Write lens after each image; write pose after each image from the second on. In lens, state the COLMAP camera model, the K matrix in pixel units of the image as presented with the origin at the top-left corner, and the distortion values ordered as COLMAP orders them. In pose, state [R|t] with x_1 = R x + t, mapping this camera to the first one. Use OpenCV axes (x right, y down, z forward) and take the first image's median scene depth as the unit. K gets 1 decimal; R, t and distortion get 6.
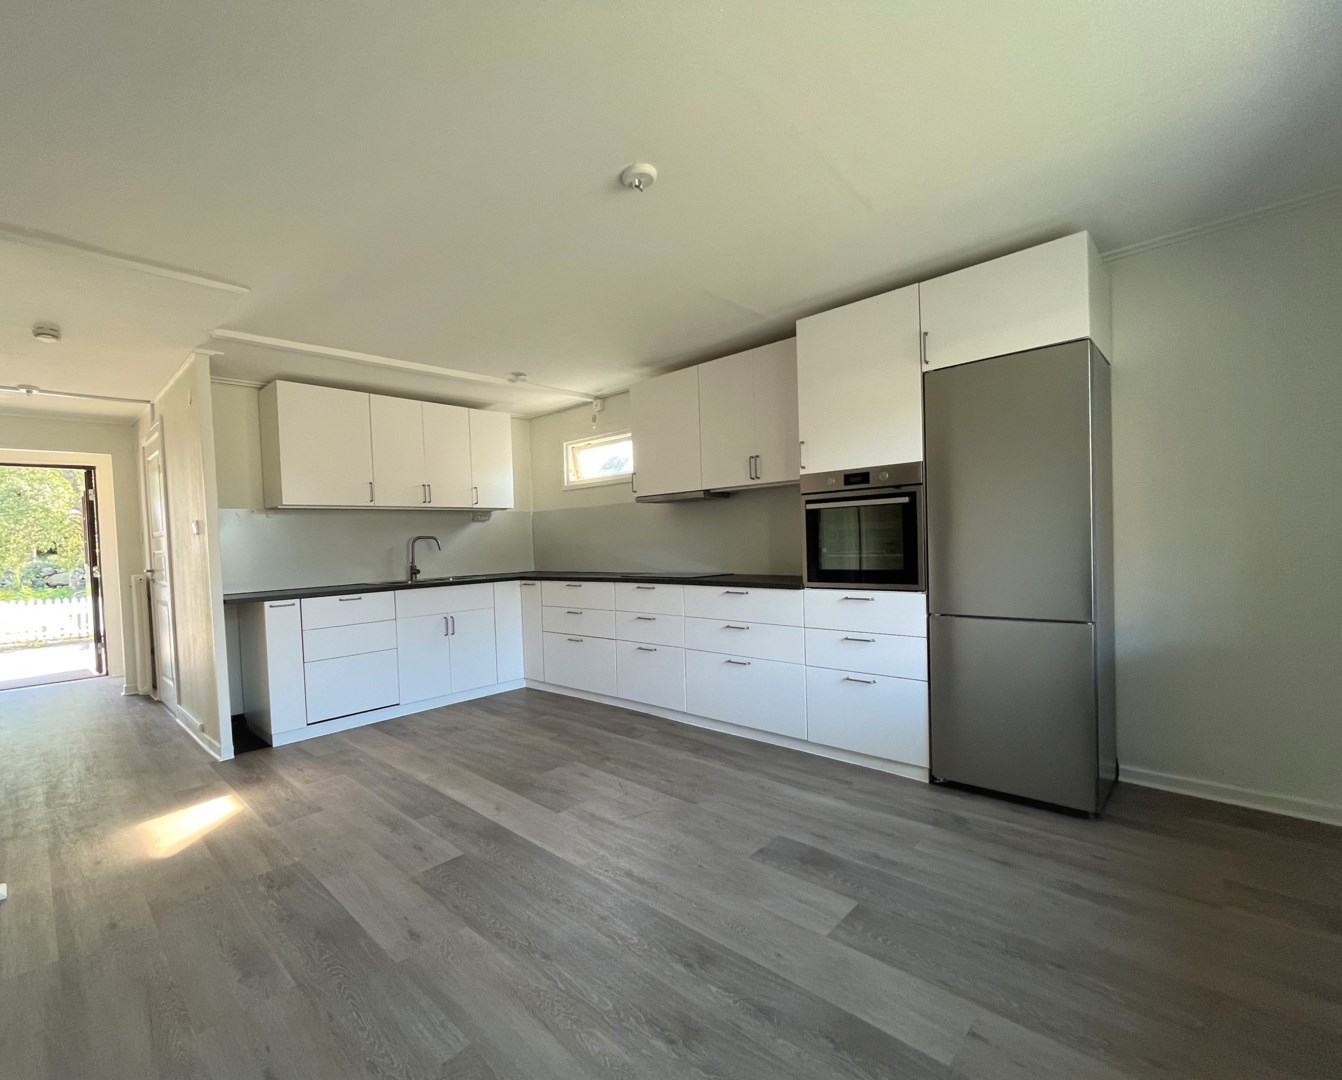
lens RADIAL K [[595.2, 0, 616.6], [0, 595.2, 558.7], [0, 0, 1]] dist [-0.001538, -0.000405]
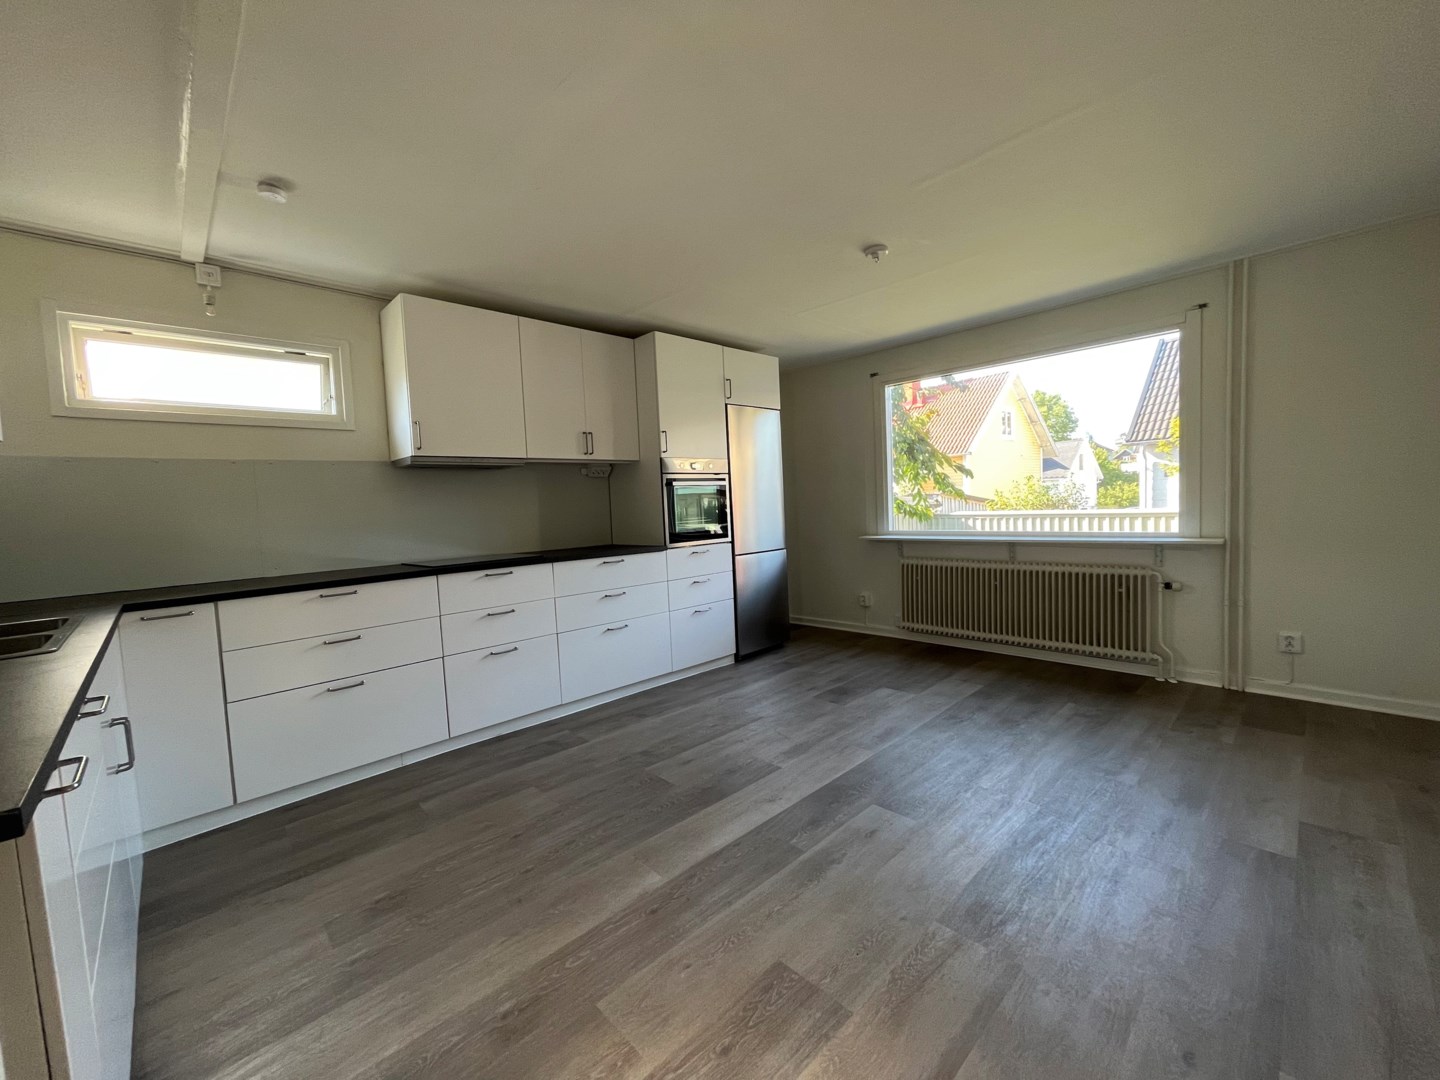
lens RADIAL K [[571.5, 0, 713.9], [0, 571.5, 534.8], [0, 0, 1]] dist [0.007135, 0.000460]
pose [[0.037197, -0.023141, 0.999040, -0.906829], [0.071863, 0.997205, 0.020423, 0.002279], [-0.996721, 0.071034, 0.038756, 0.889857]]
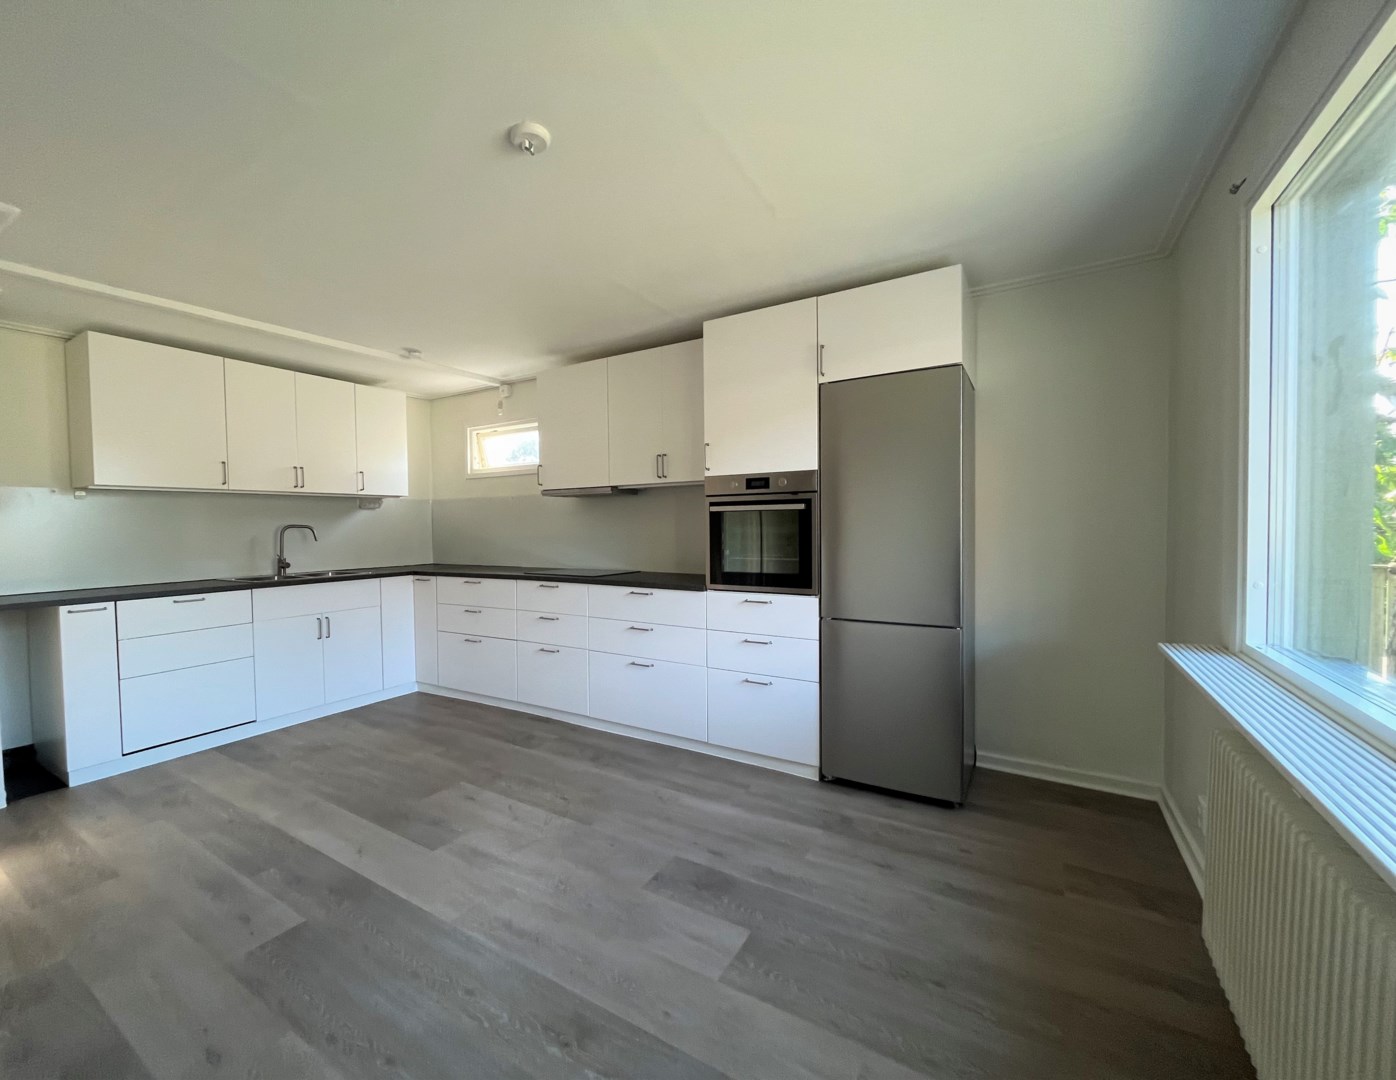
lens RADIAL K [[573.7, 0, 667.9], [0, 573.7, 542.9], [0, 0, 1]] dist [-0.002108, 0.000160]
pose [[0.974479, 0.015596, 0.223938, 0.036427], [-0.015144, 0.999878, -0.003735, -0.026350], [-0.223969, 0.000248, 0.974596, 0.080258]]
